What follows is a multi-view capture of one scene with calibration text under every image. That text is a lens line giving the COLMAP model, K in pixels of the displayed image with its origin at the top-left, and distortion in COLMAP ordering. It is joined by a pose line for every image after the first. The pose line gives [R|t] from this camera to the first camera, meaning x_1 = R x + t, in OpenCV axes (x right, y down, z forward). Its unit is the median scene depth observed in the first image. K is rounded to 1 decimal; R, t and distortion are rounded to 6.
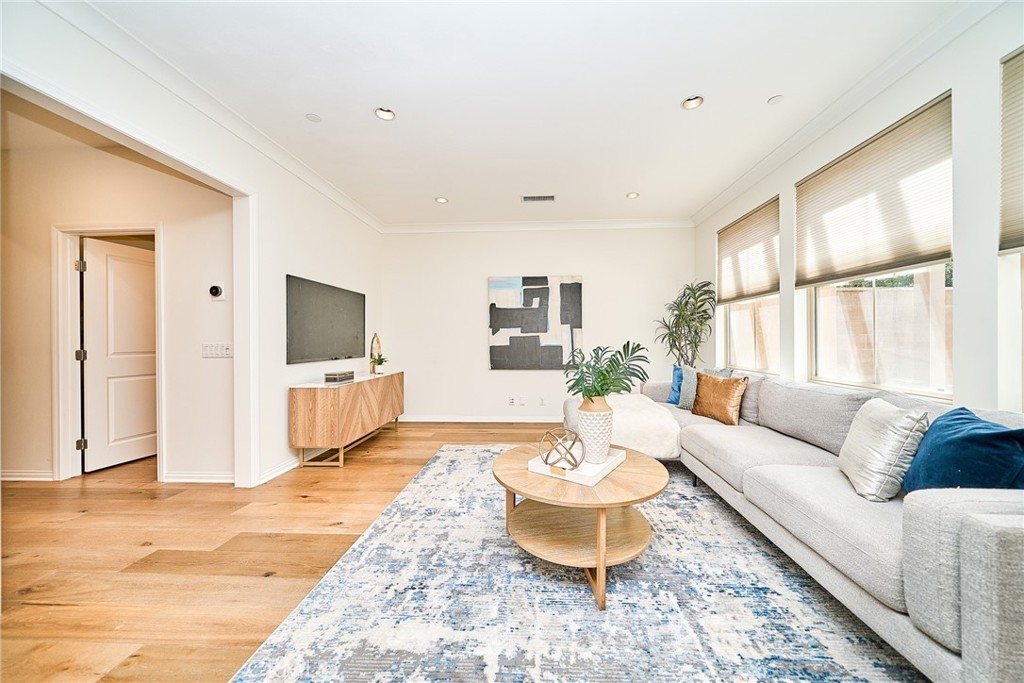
lens RADIAL K [[351.1, 0, 528.1], [0, 351.1, 341.2], [0, 0, 1]] dist [-0.000639, -0.000029]
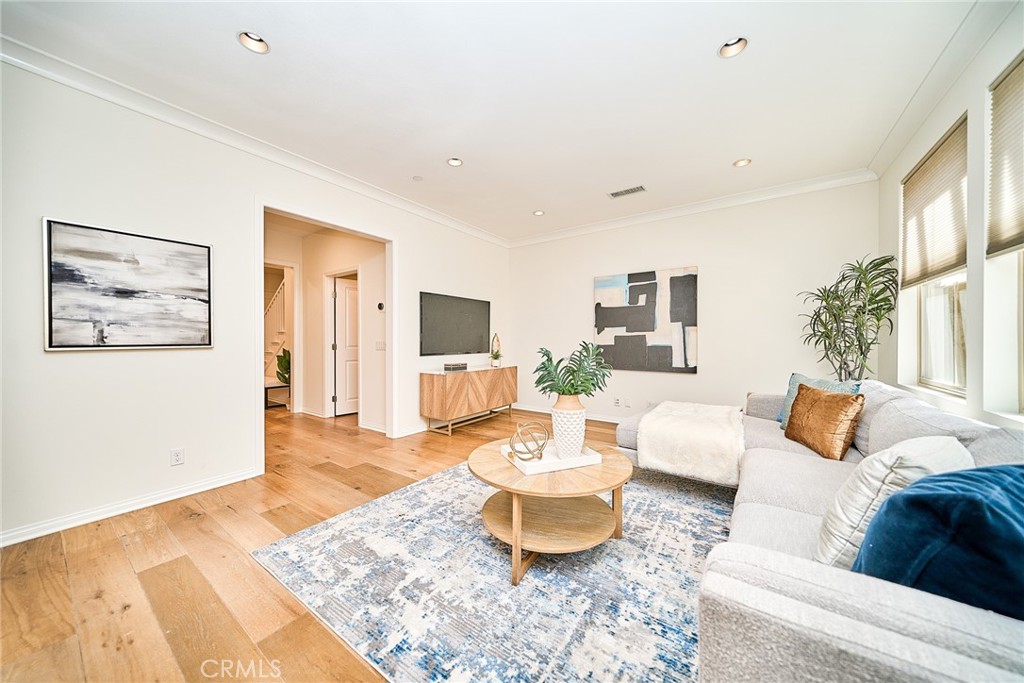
lens RADIAL K [[347.7, 0, 512.0], [0, 347.7, 341.5], [0, 0, 1]] dist [0.000961, -0.000033]
pose [[0.840889, 0.008605, -0.541139, 0.372577], [-0.006422, 0.999962, 0.005921, -0.002104], [0.541169, -0.001504, 0.840912, 0.038136]]
